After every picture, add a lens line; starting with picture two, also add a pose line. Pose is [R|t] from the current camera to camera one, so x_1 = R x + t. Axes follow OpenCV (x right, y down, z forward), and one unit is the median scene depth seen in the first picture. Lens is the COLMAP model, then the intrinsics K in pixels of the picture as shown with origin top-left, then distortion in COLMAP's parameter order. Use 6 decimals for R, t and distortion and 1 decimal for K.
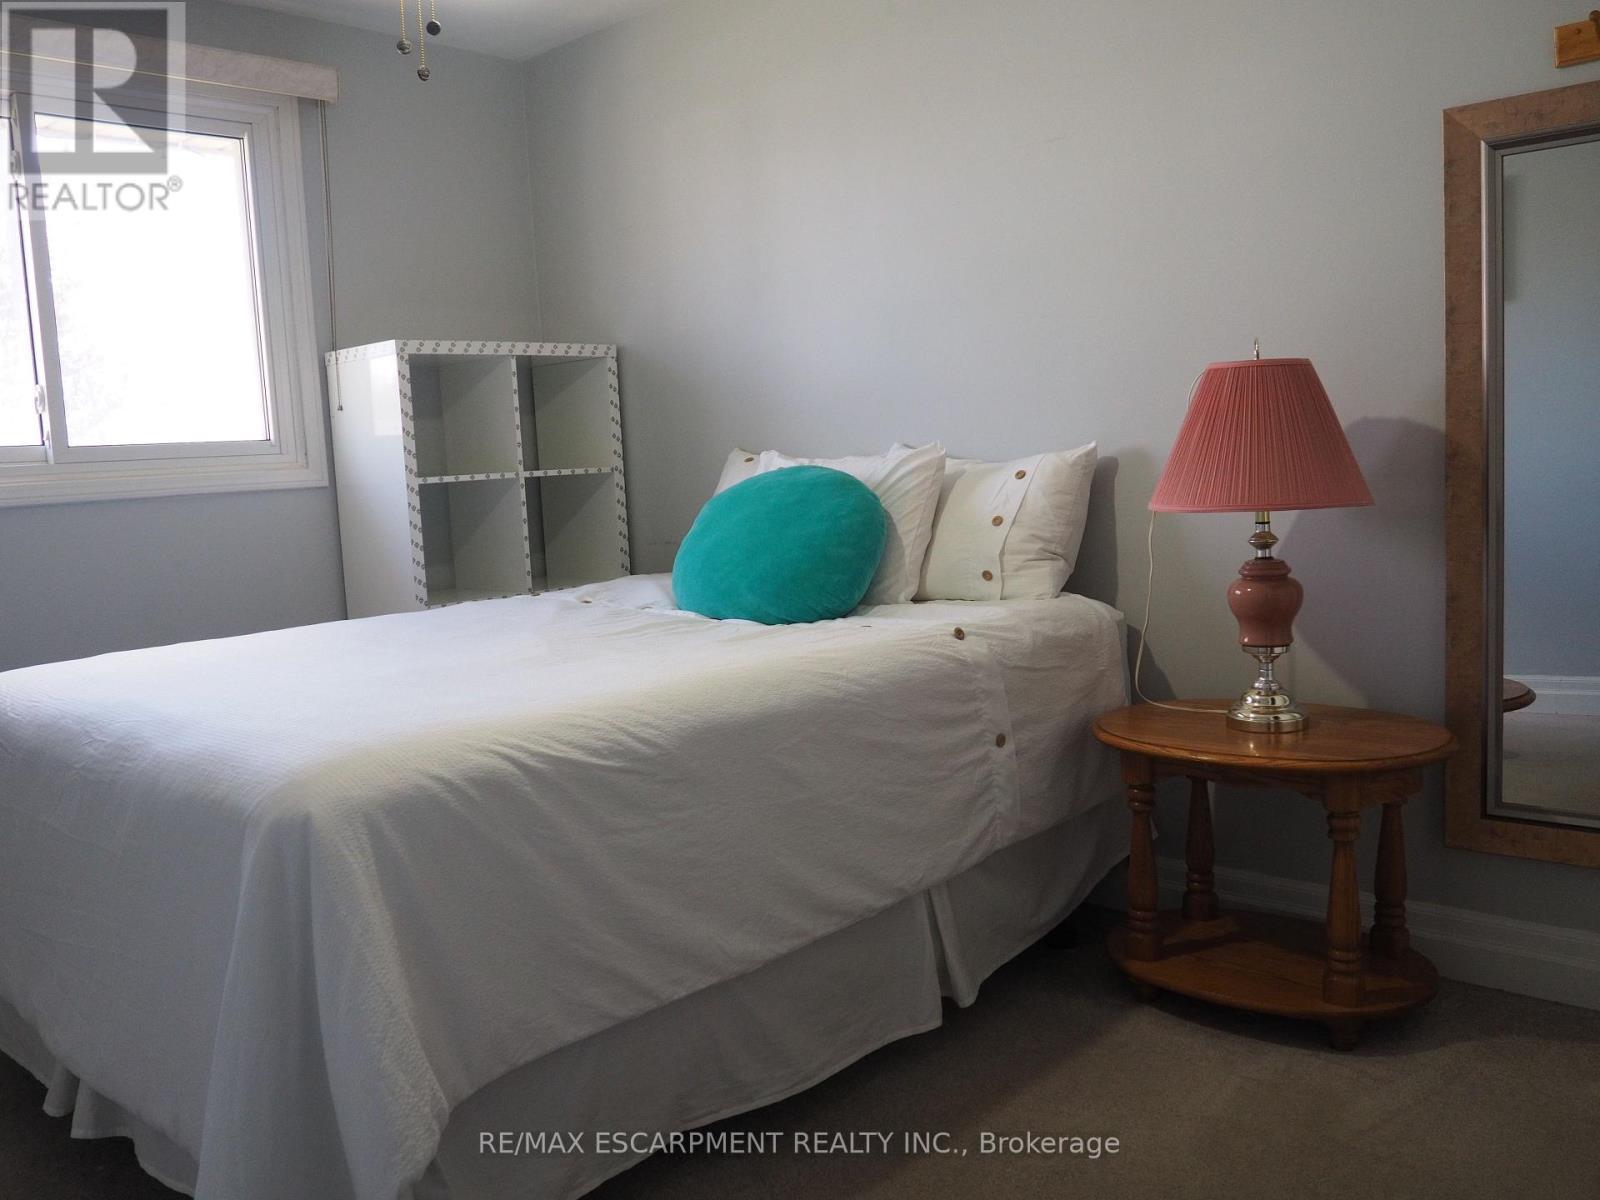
lens RADIAL K [[1330.8, 0, 796.1], [0, 1330.8, 602.8], [0, 0, 1]] dist [-0.057974, 0.024715]
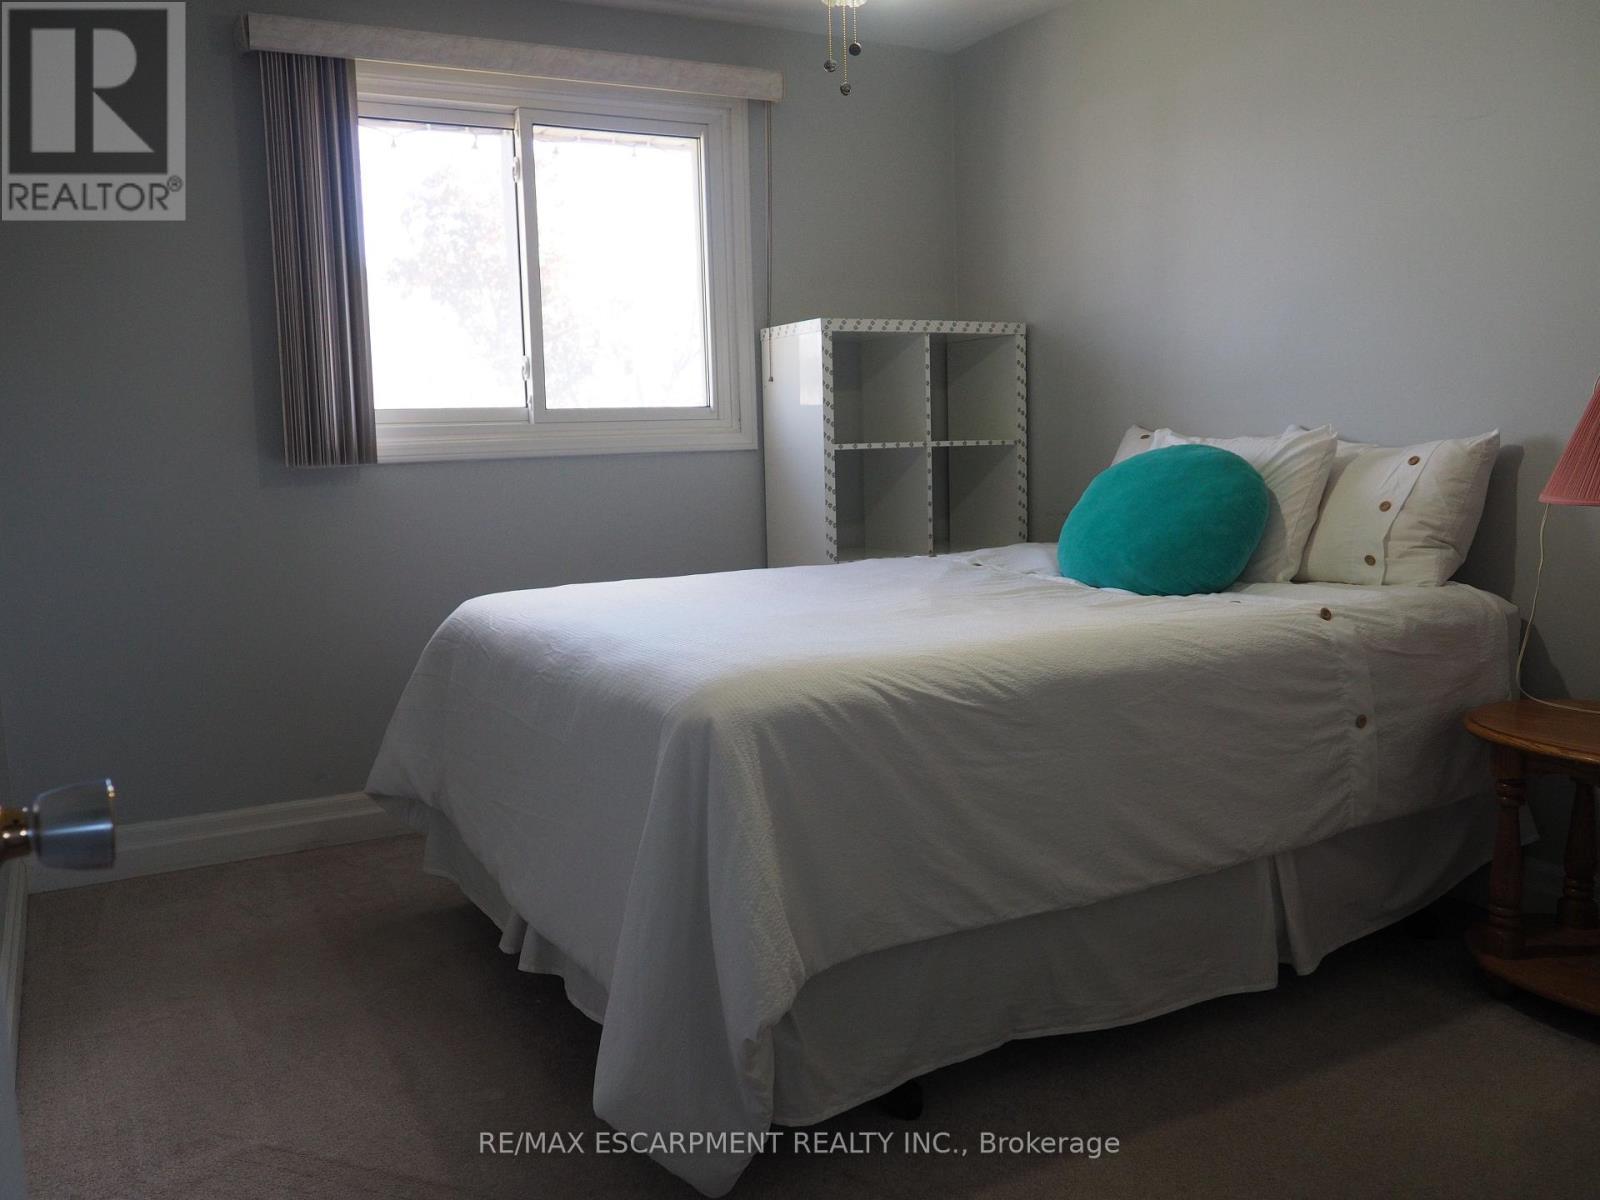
lens RADIAL K [[1330.8, 0, 805.9], [0, 1330.8, 604.4], [0, 0, 1]] dist [-0.057974, 0.024715]
pose [[0.951327, 0.064022, -0.301459, 0.041219], [-0.057066, 0.997863, 0.031833, 0.005492], [0.302853, -0.013081, 0.952948, -0.075889]]
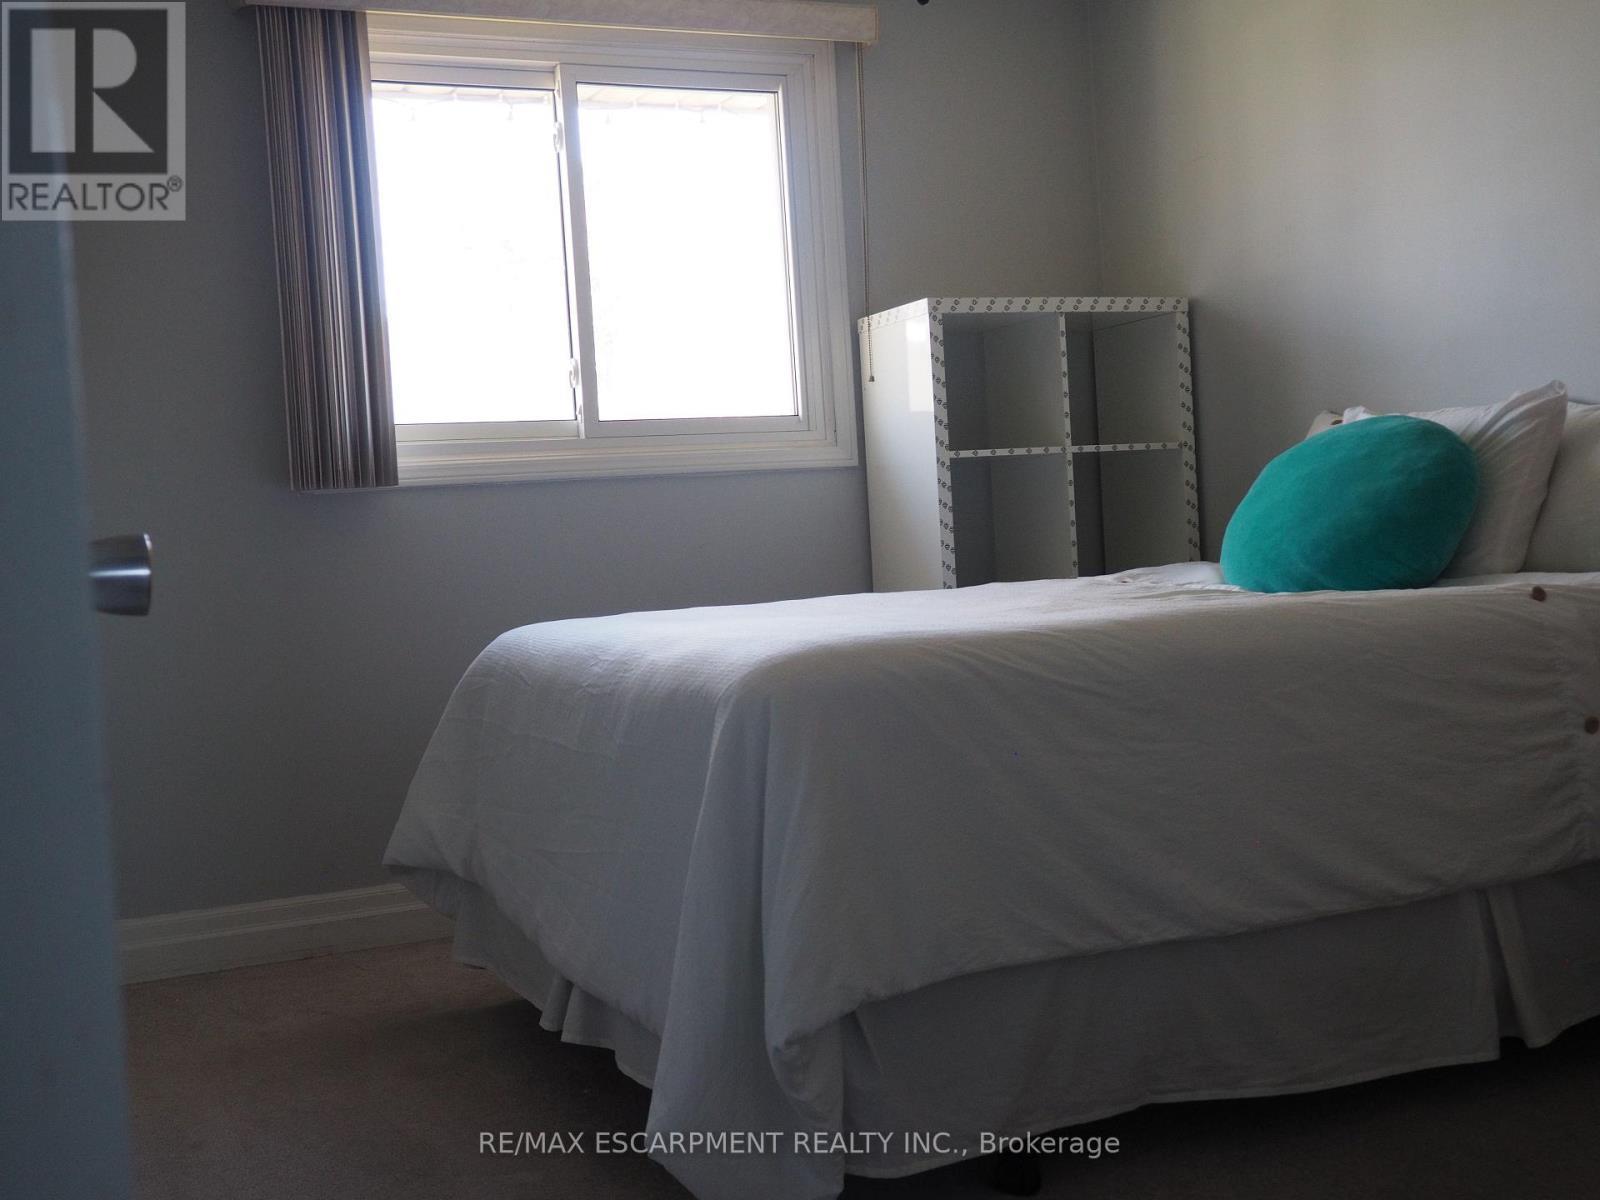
lens RADIAL K [[1769.5, 0, 804.8], [0, 1769.5, 597.8], [0, 0, 1]] dist [0.011044, 0.000000]
pose [[0.921290, 0.011757, -0.388699, 0.112552], [-0.032156, 0.998423, -0.046015, 0.078222], [0.387545, 0.054892, 0.920215, -0.165043]]
